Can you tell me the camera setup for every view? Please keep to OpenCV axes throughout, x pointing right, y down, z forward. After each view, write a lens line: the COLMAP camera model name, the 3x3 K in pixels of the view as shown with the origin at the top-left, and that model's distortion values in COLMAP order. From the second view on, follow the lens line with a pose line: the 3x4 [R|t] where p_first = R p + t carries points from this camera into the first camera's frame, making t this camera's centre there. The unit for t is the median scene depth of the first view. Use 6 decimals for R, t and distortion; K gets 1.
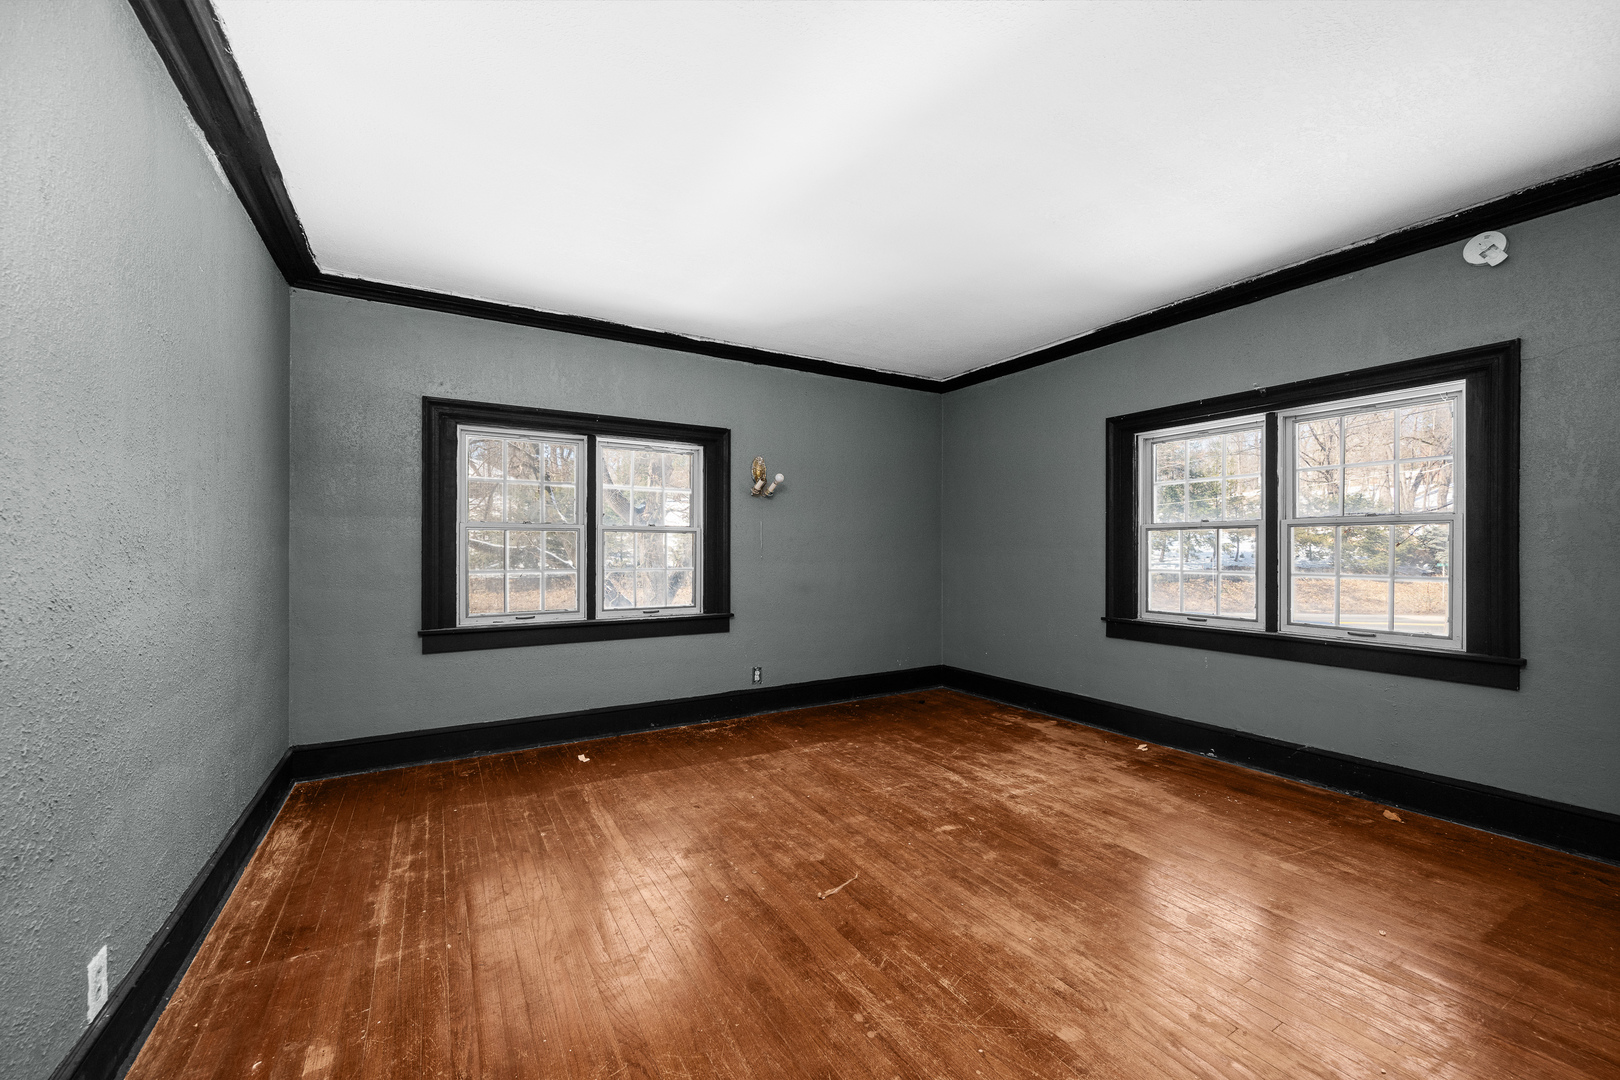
lens RADIAL K [[648.2, 0, 811.0], [0, 648.2, 546.1], [0, 0, 1]] dist [-0.000952, -0.000067]
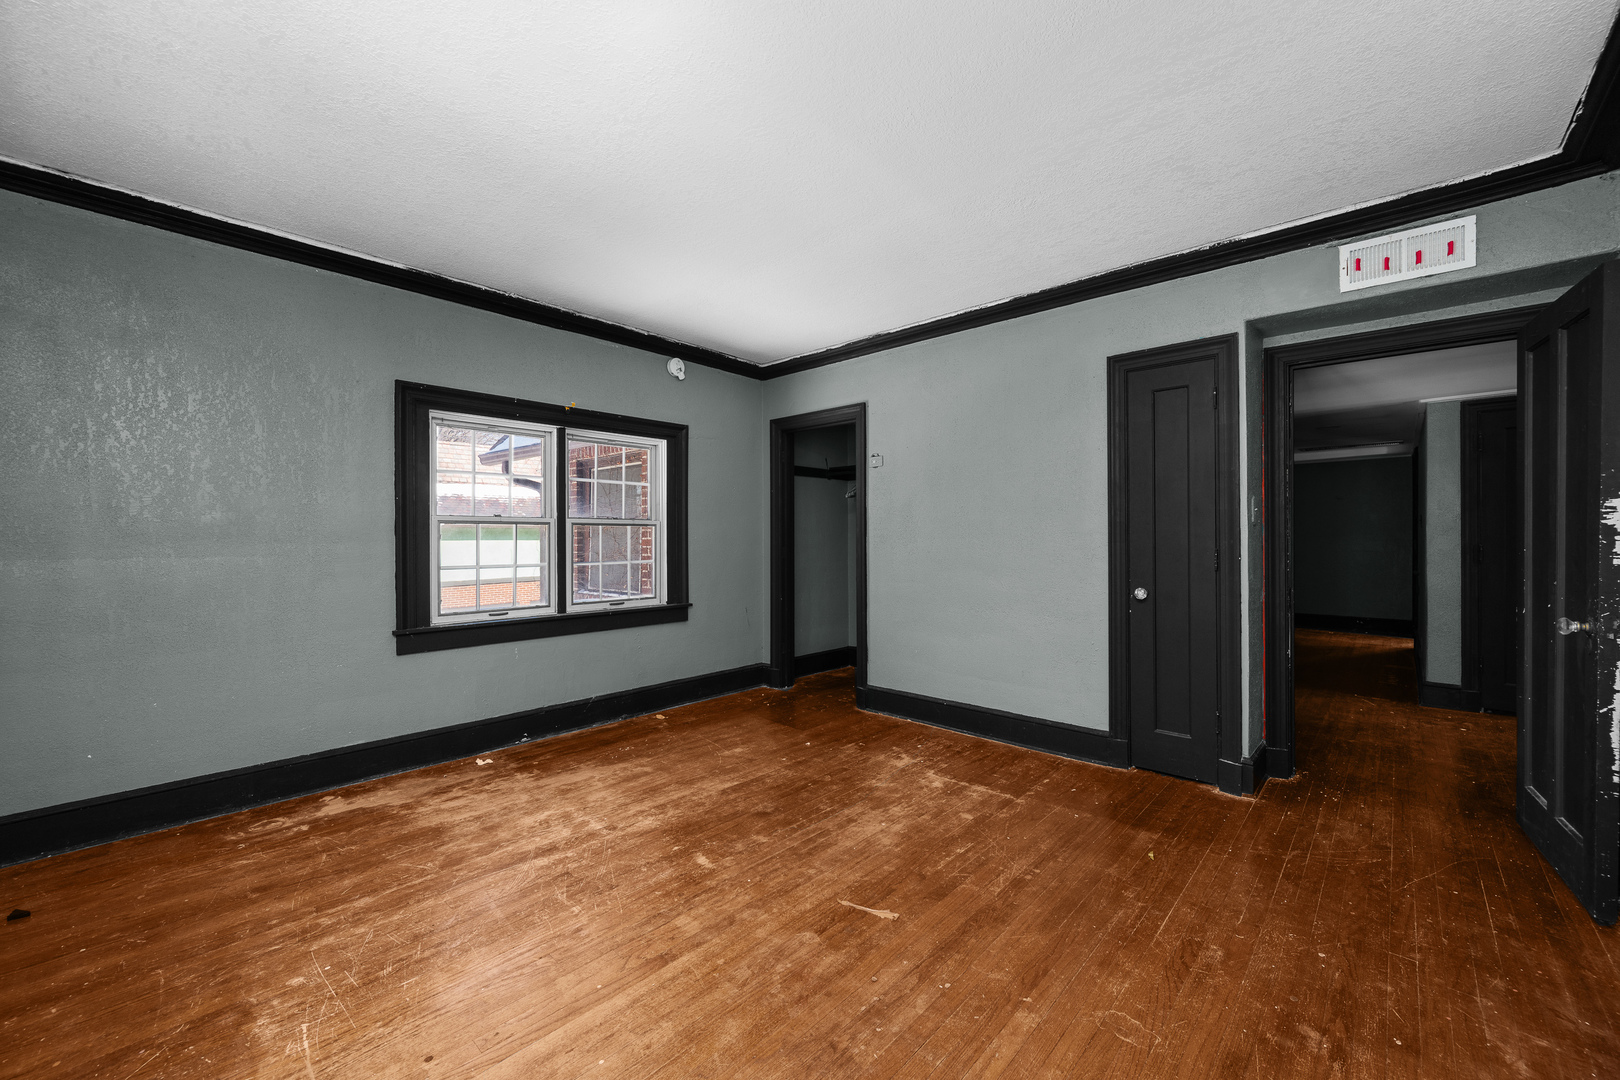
lens RADIAL K [[648.2, 0, 811.0], [0, 648.2, 546.1], [0, 0, 1]] dist [-0.000952, -0.000067]
pose [[-0.303604, -0.008322, 0.952762, -0.563124], [0.000128, 0.999961, 0.008775, -0.001168], [-0.952798, 0.002786, -0.303591, 0.945486]]
